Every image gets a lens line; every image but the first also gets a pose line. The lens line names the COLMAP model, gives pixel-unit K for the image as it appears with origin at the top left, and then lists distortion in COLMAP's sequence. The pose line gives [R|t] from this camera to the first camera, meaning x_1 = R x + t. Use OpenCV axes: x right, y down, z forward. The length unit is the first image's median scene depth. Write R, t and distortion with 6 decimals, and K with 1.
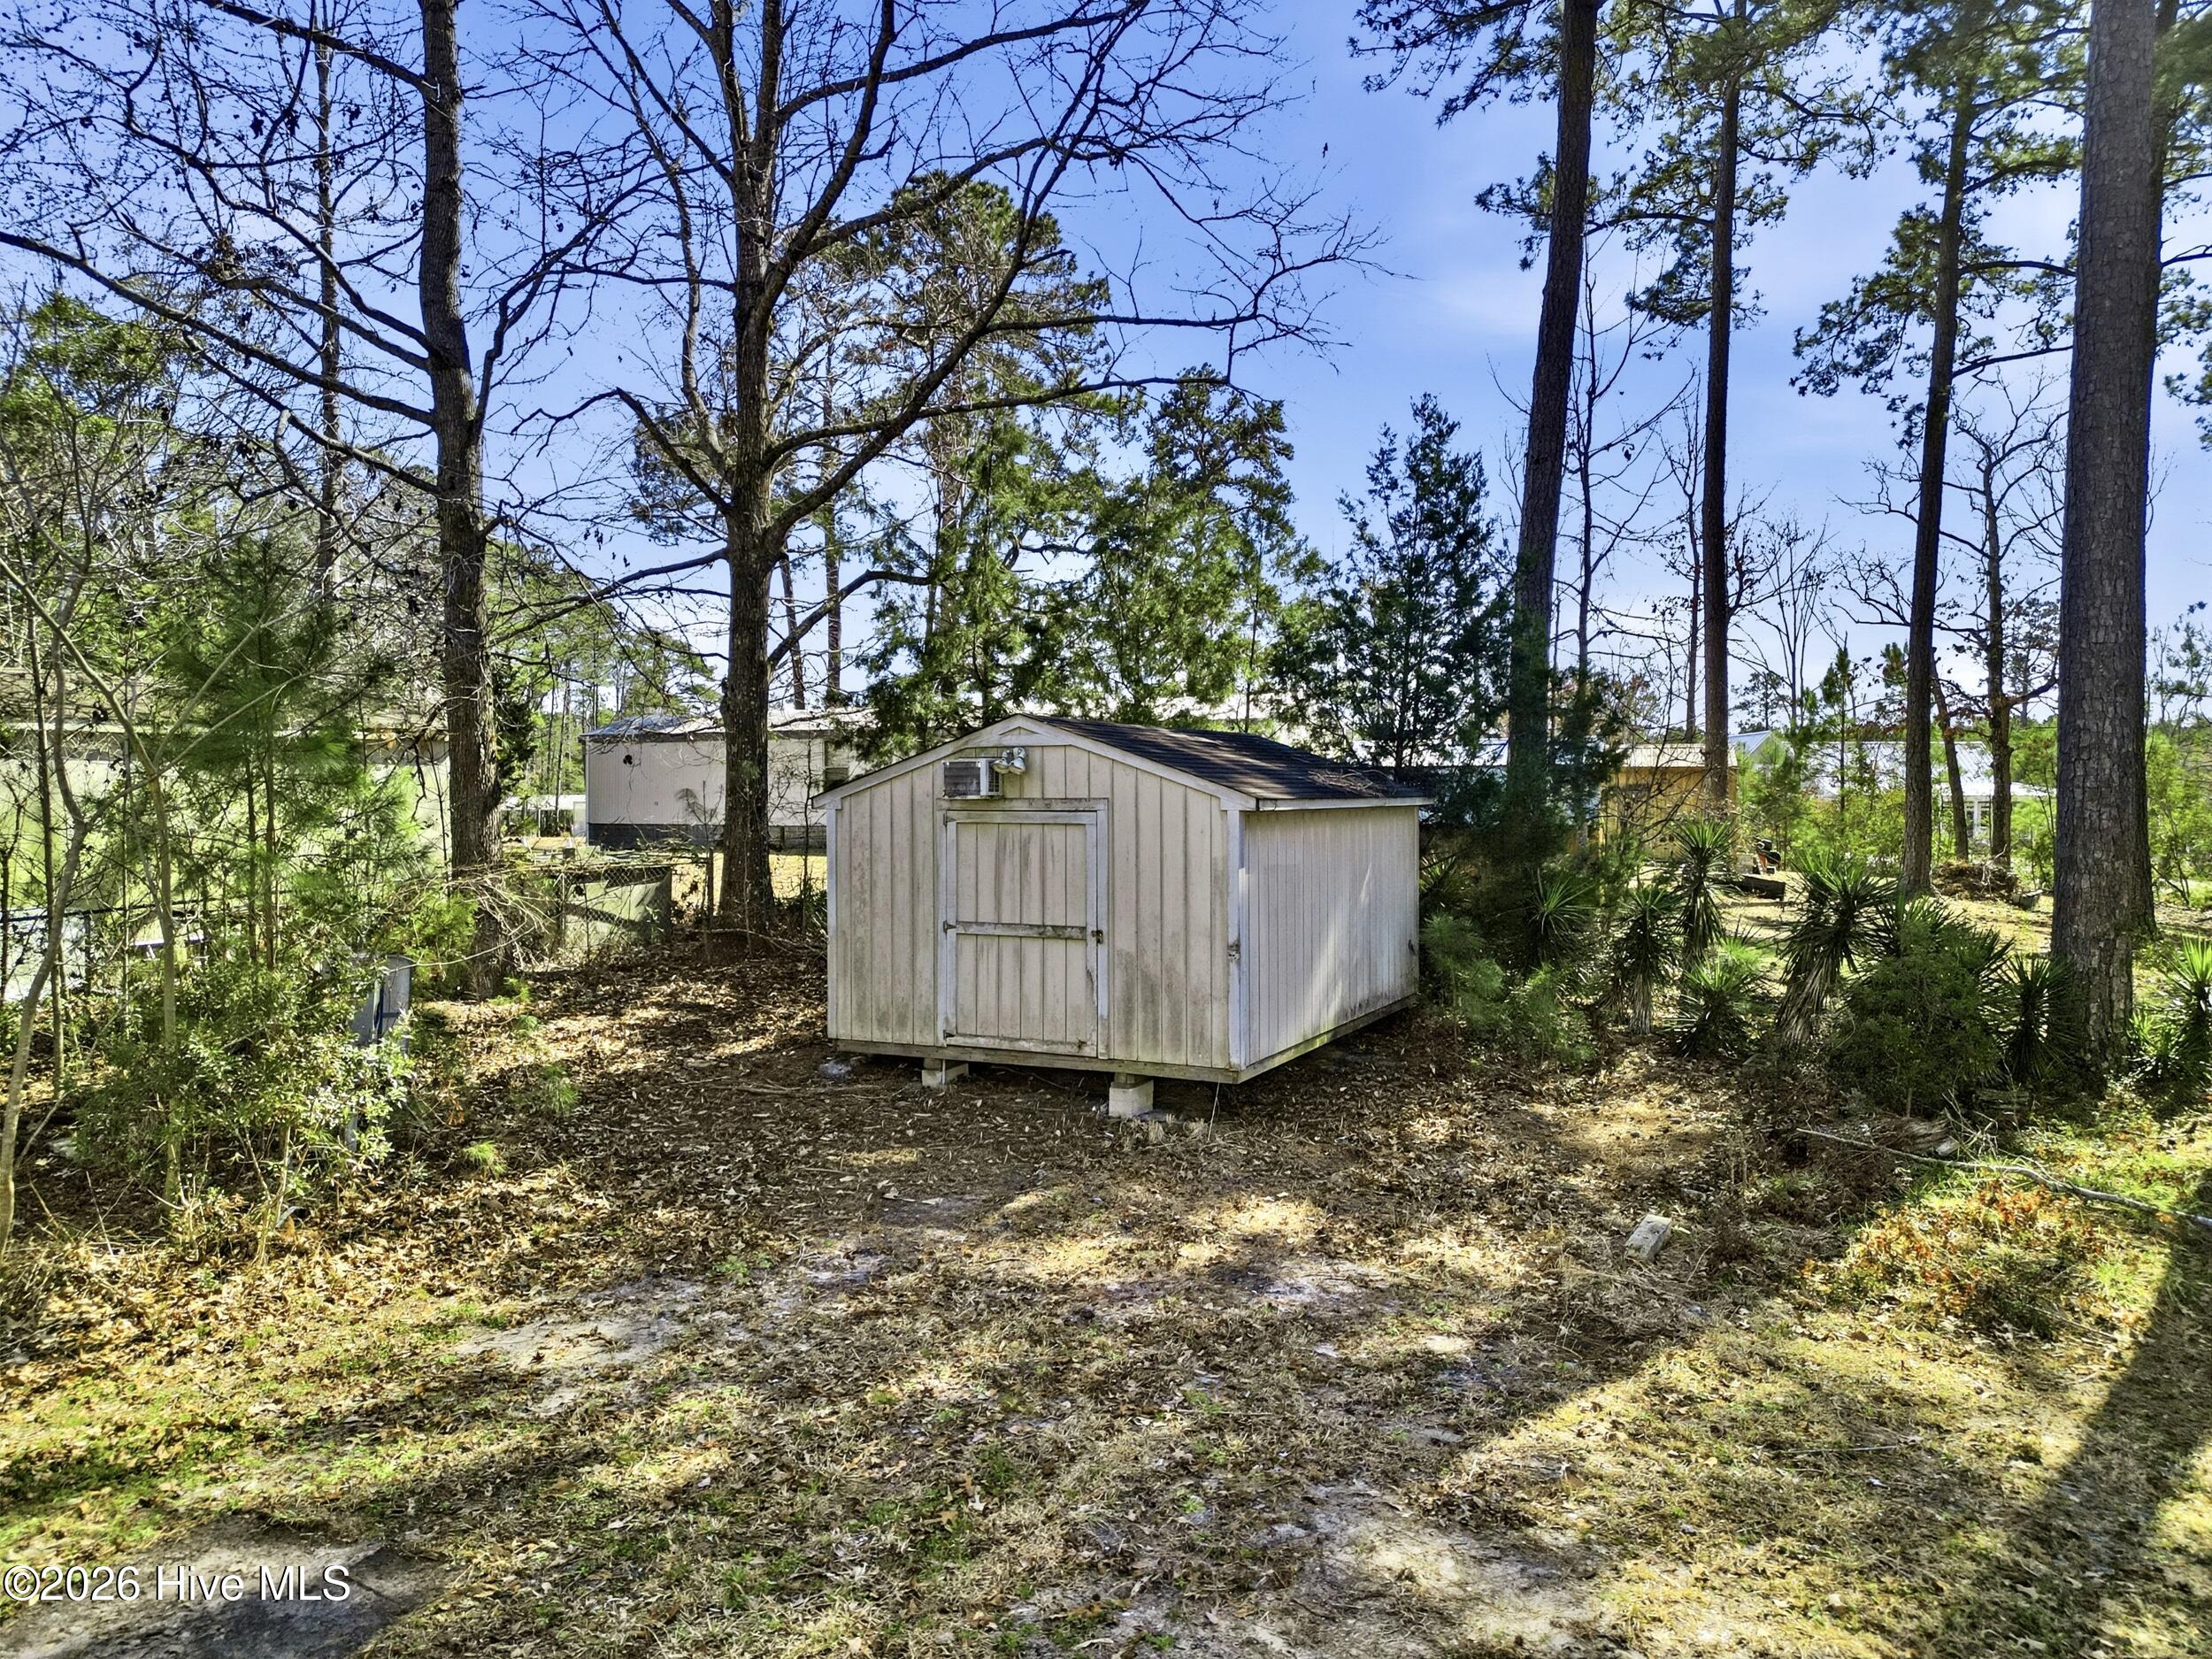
lens RADIAL K [[1543.1, 0, 1121.2], [0, 1543.1, 824.6], [0, 0, 1]] dist [0.077839, -0.081330]
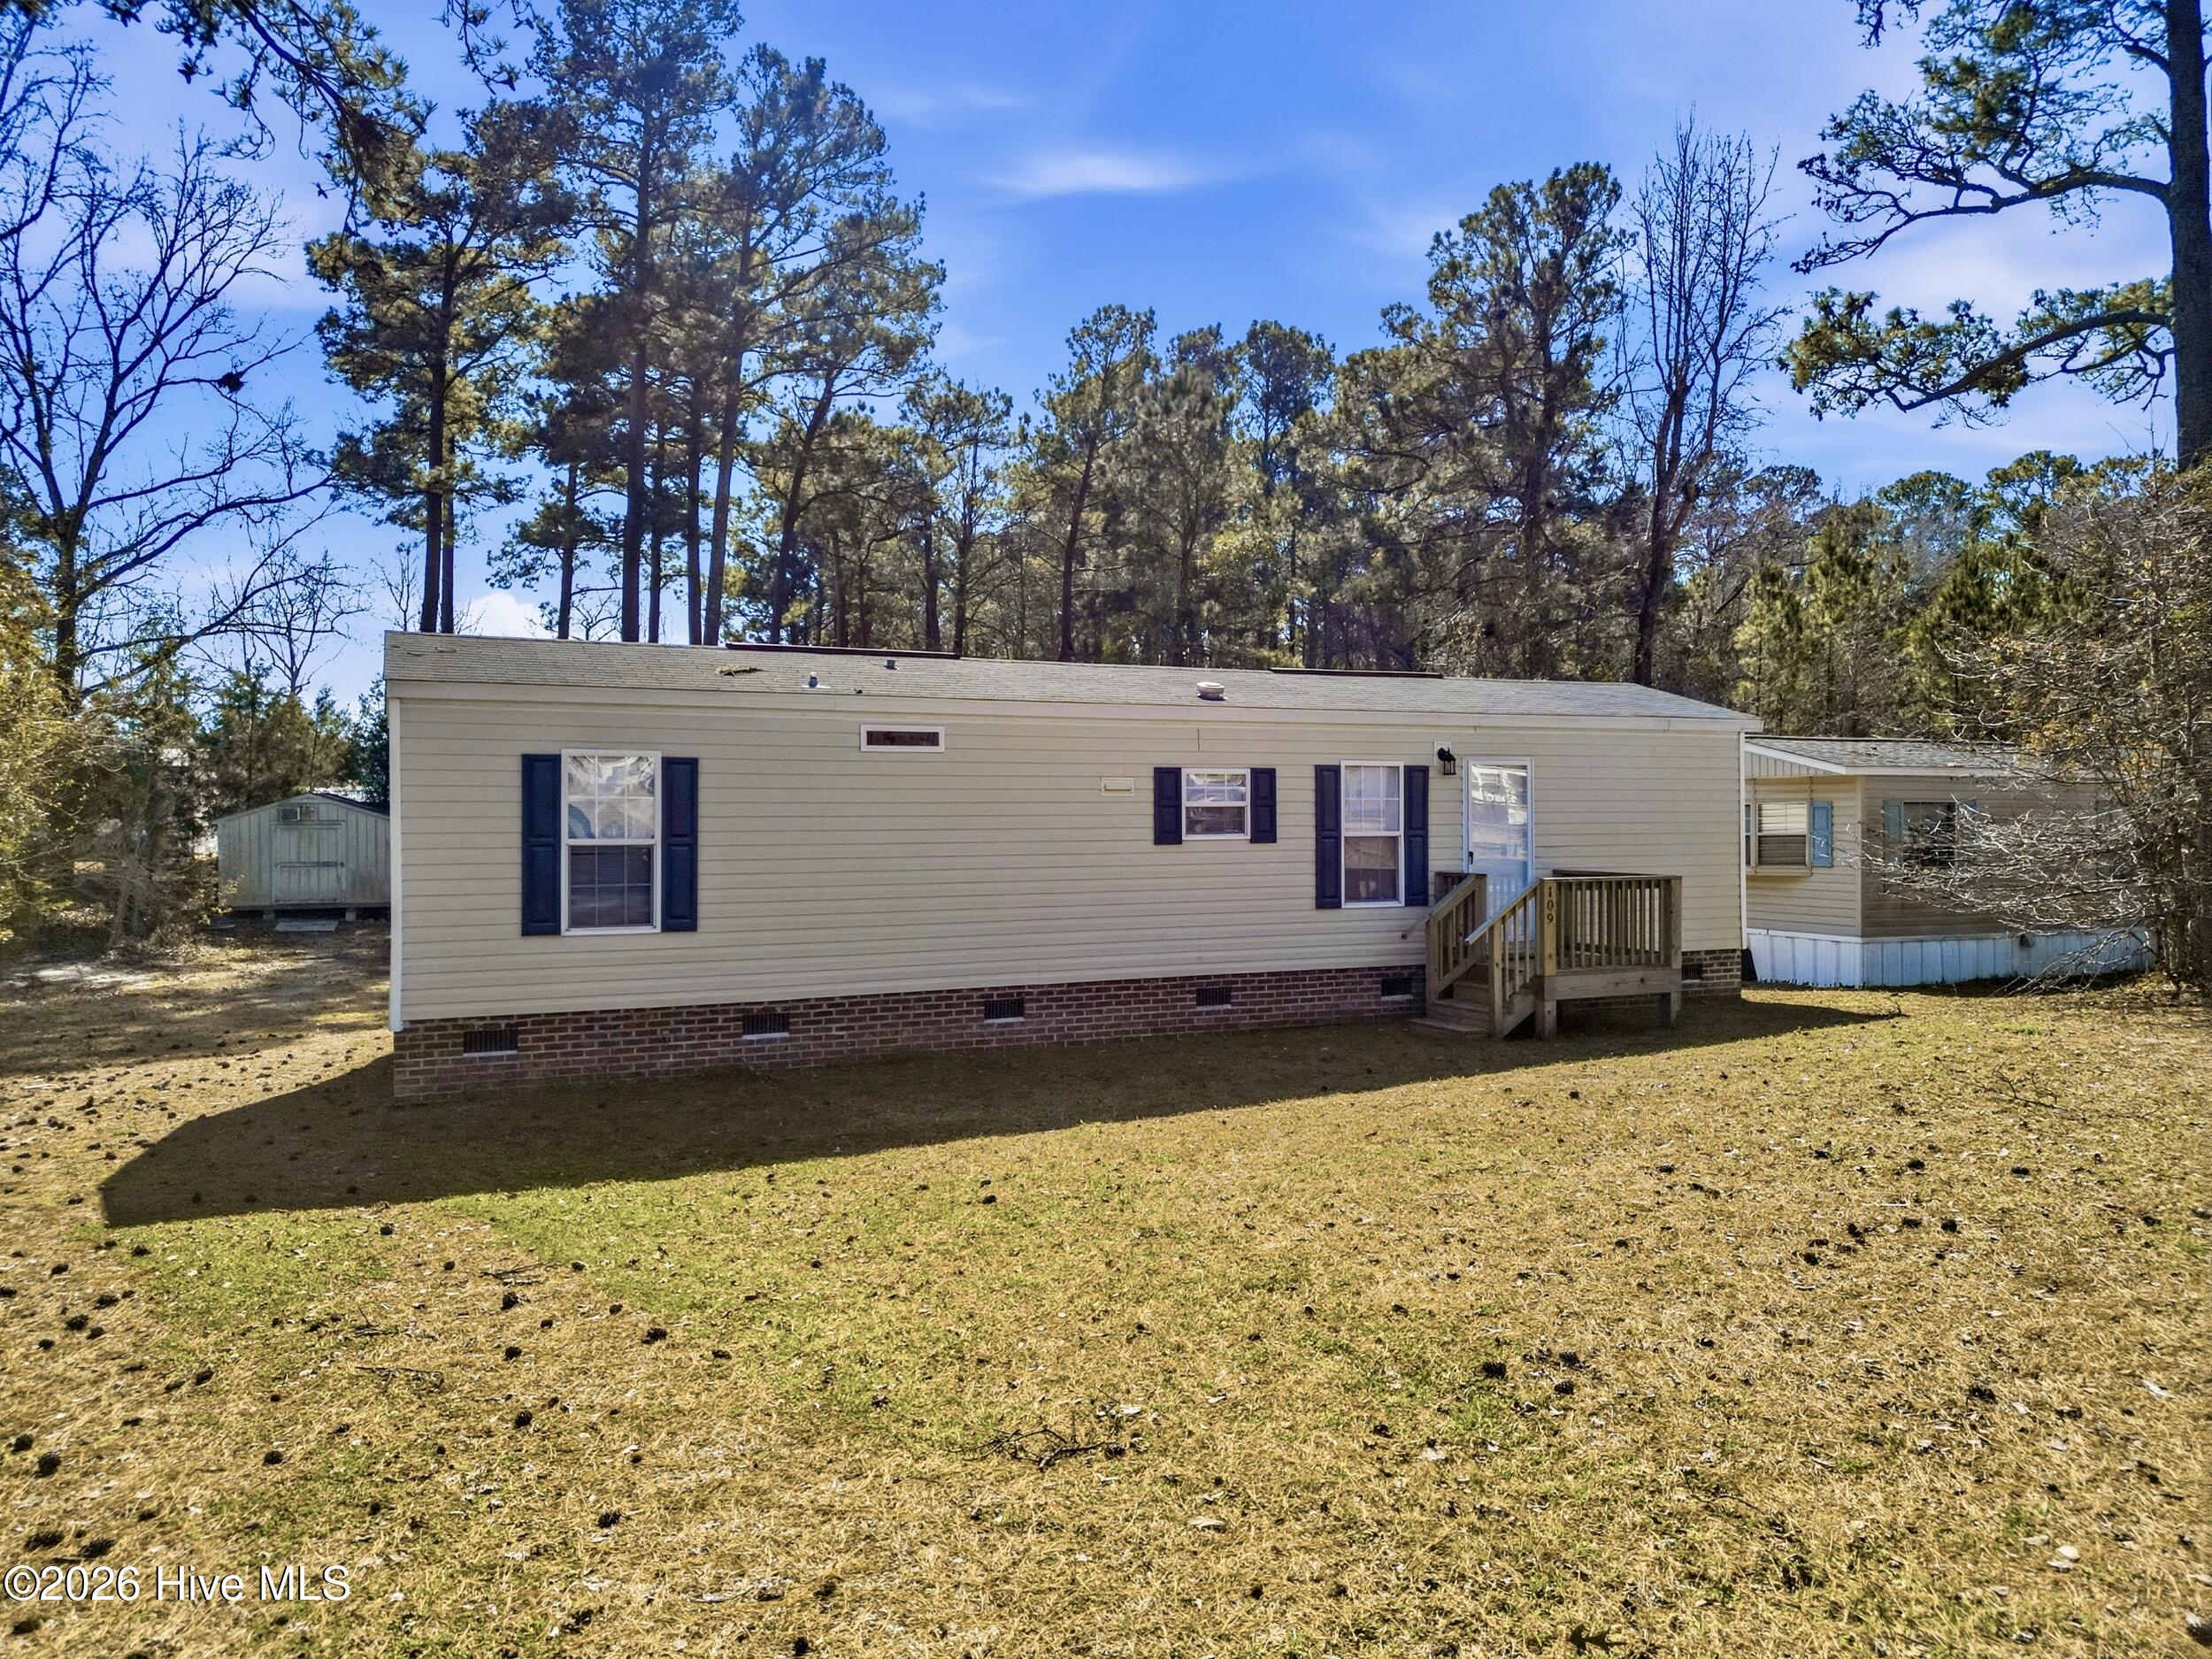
lens RADIAL K [[1550.4, 0, 1120.0], [0, 1550.4, 813.5], [0, 0, 1]] dist [0.053692, -0.039432]
pose [[0.669764, -0.002000, 0.742572, -0.424884], [0.012213, 0.999891, -0.008323, 0.004334], [-0.742474, 0.014644, 0.669715, -0.746499]]
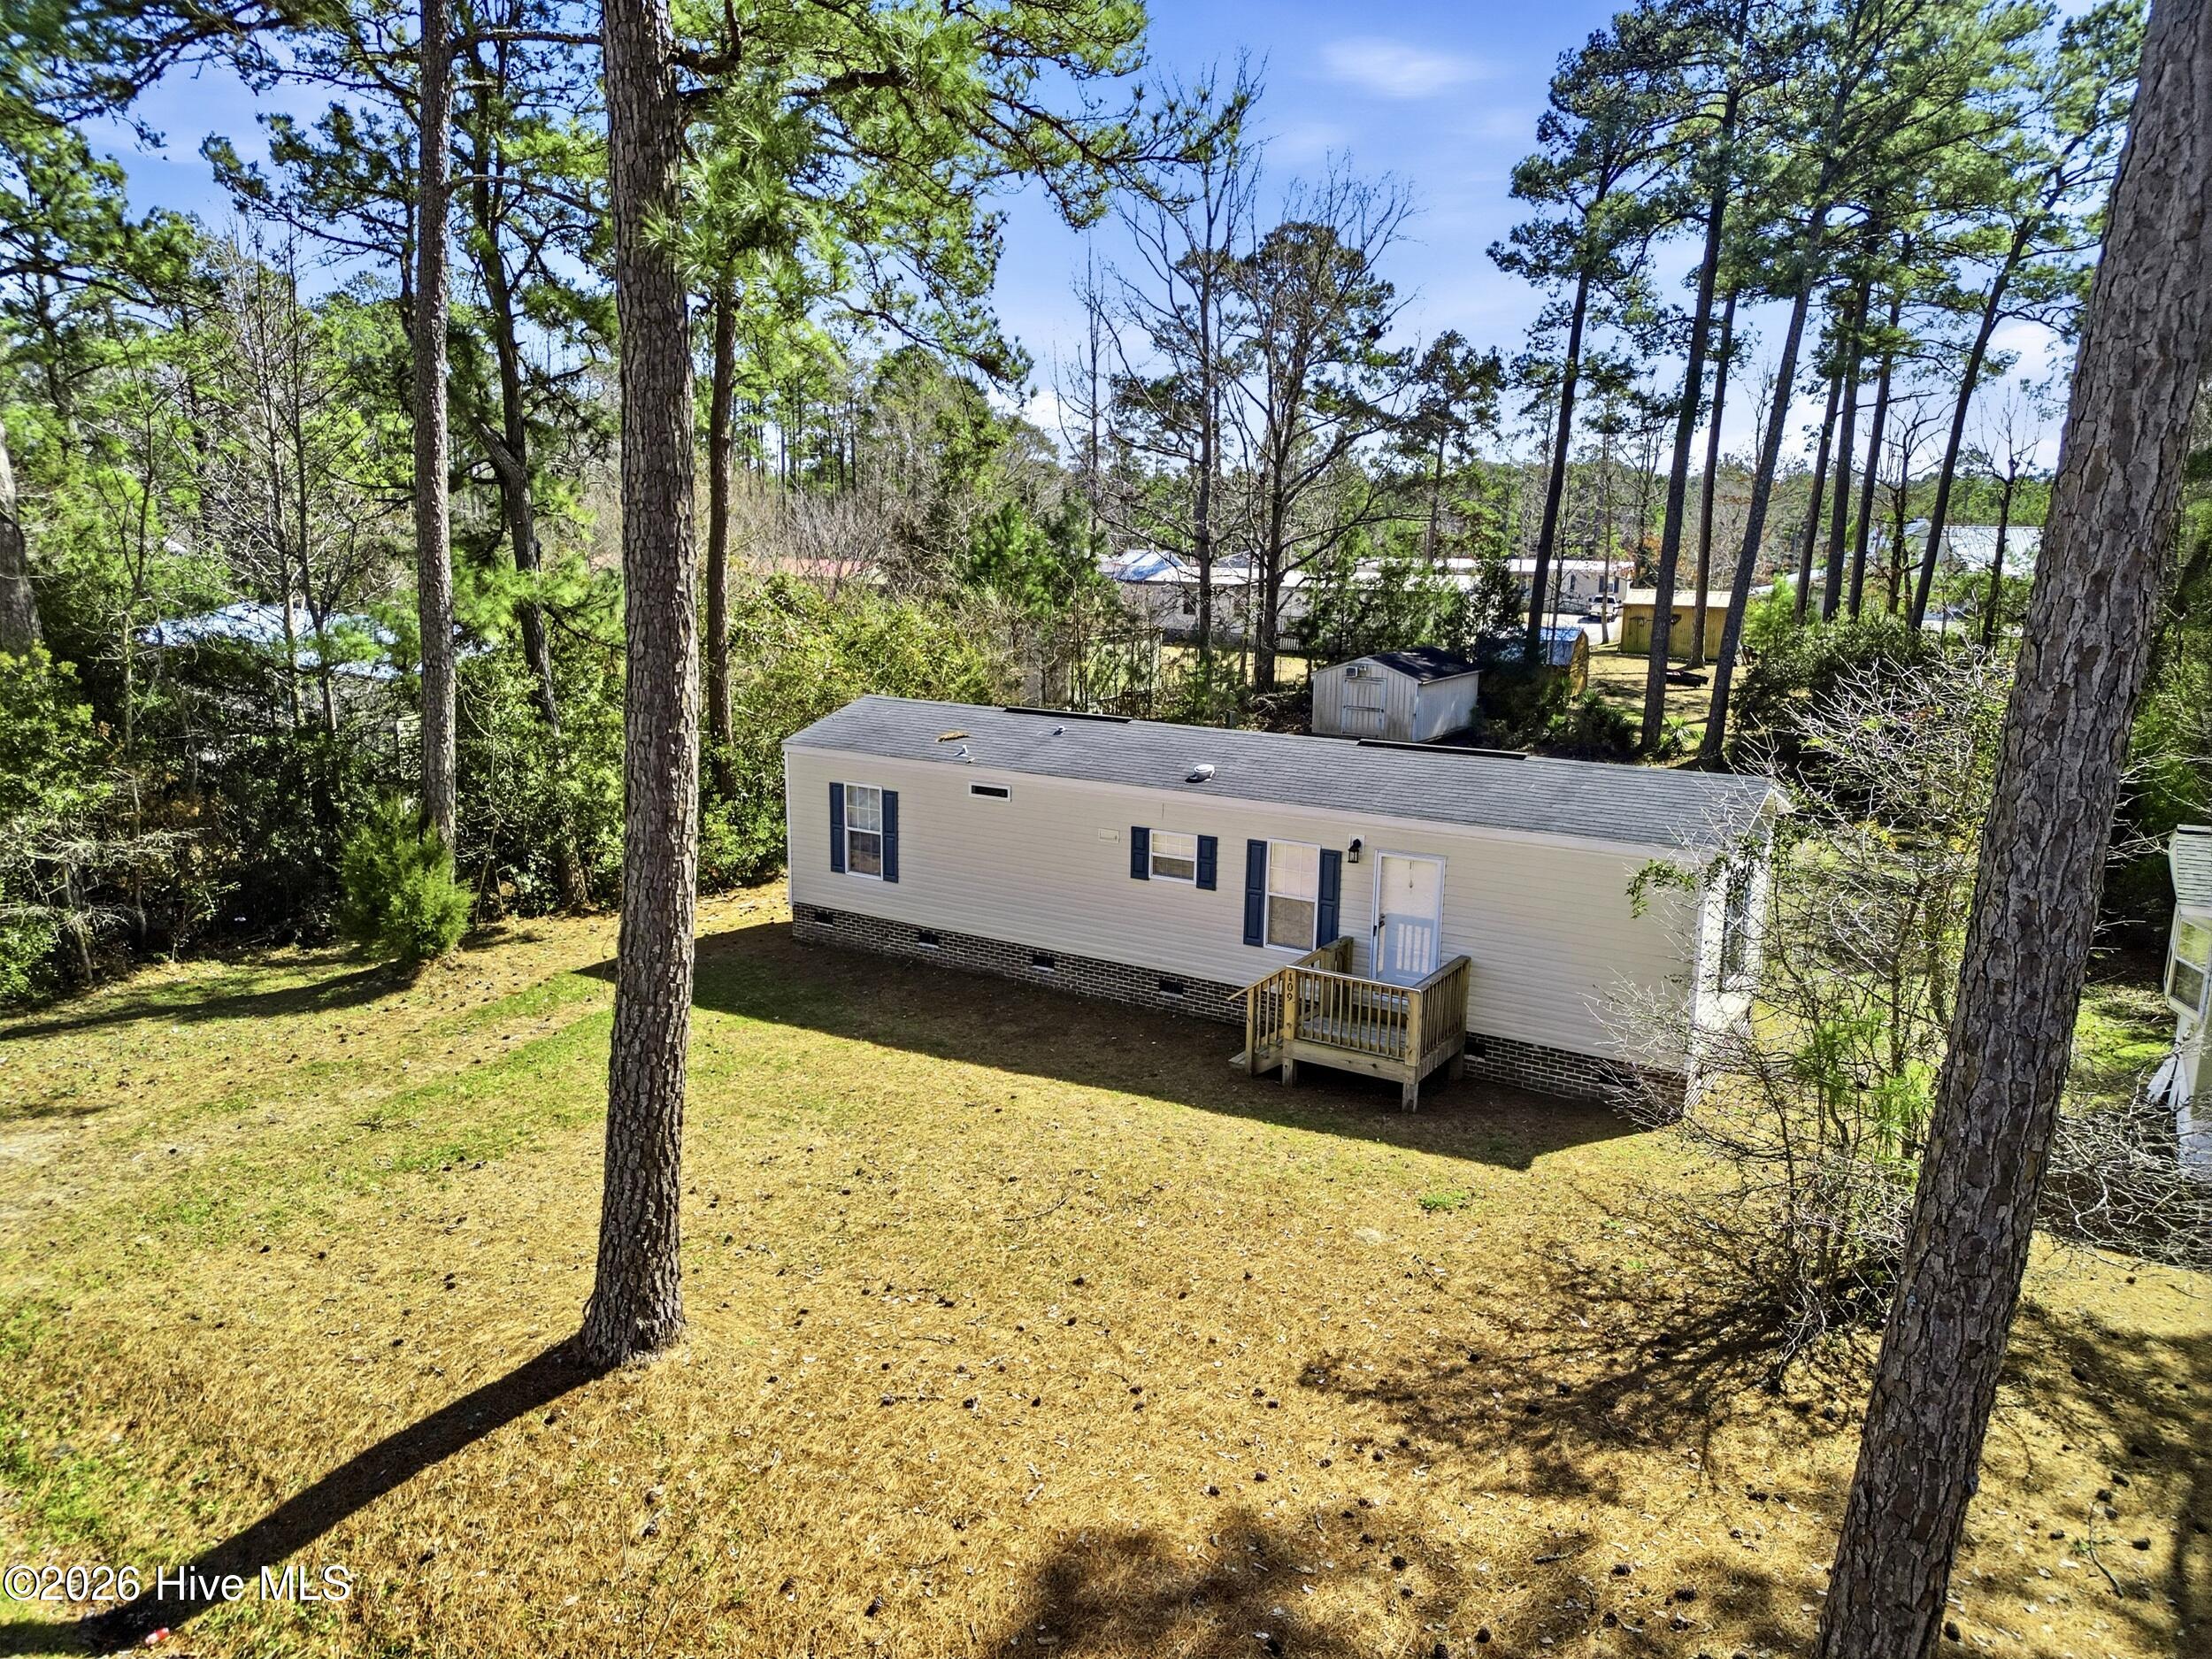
lens RADIAL K [[1543.1, 0, 1121.2], [0, 1543.1, 824.6], [0, 0, 1]] dist [0.077839, -0.081330]
pose [[0.986721, 0.045591, -0.155892, -0.014836], [-0.016658, 0.983141, 0.182089, -0.124012], [0.161566, -0.177075, 0.970846, -1.068595]]
